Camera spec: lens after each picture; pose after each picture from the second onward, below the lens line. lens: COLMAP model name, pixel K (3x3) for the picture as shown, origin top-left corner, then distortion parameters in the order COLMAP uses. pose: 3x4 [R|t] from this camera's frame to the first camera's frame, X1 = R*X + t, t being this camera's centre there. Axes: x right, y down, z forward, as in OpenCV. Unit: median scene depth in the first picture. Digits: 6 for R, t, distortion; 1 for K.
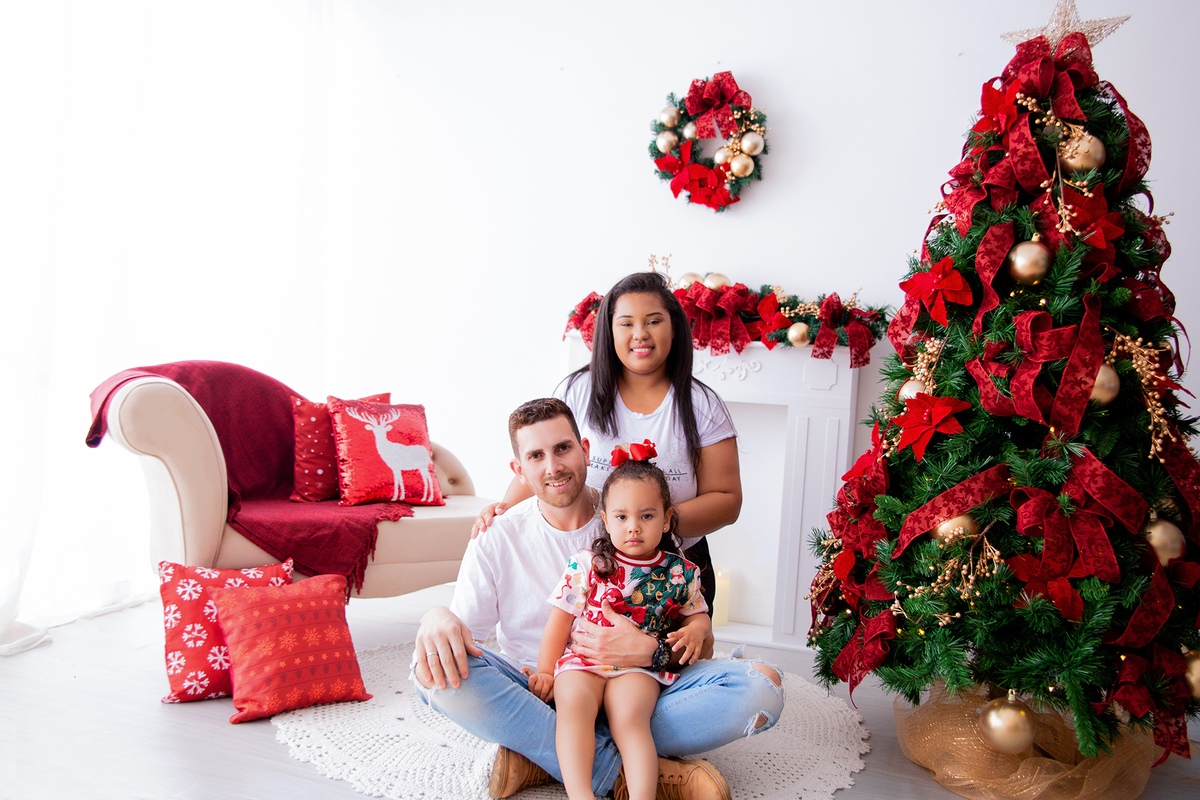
lens RADIAL K [[1094.6, 0, 588.9], [0, 1094.6, 404.2], [0, 0, 1]] dist [-0.012226, -0.000359]
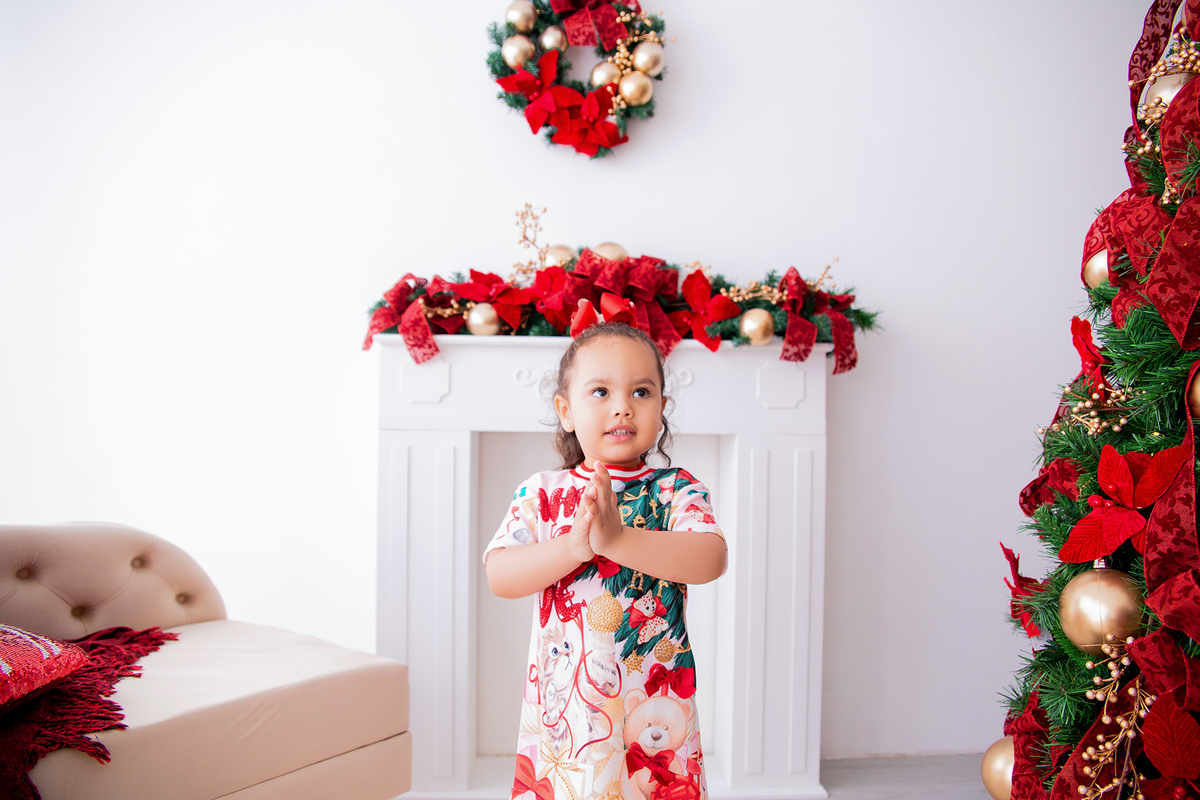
lens RADIAL K [[858.6, 0, 600.0], [0, 858.6, 400.0], [0, 0, 1]] dist [-0.091106, 0.002830]
pose [[0.919591, -0.034163, 0.391390, -0.127506], [0.054982, 0.997599, -0.042106, -0.003407], [-0.389012, 0.060240, 0.919261, 0.715472]]
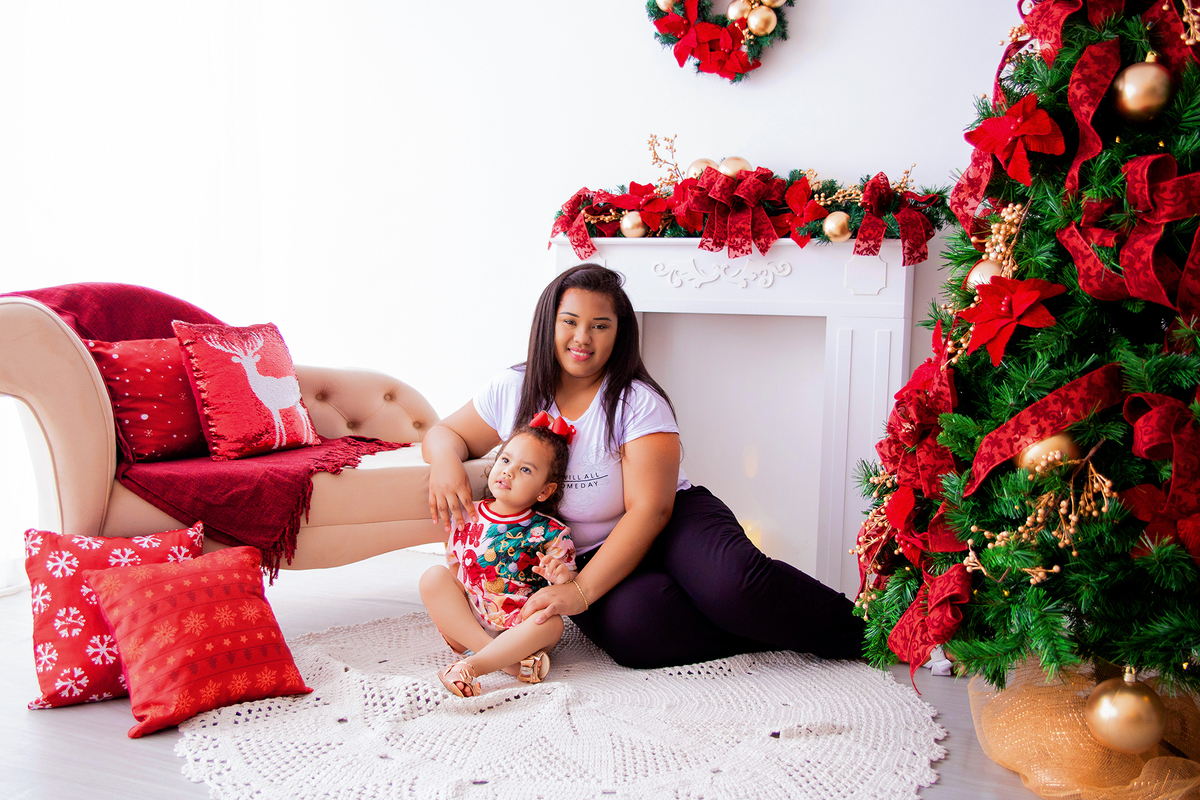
lens RADIAL K [[1174.1, 0, 600.0], [0, 1174.1, 400.0], [0, 0, 1]] dist [-0.042578, 0.100529]
pose [[0.999278, -0.030429, -0.022766, 0.043802], [0.031192, 0.998937, 0.033948, 0.036031], [0.021709, -0.034634, 0.999164, 0.176015]]
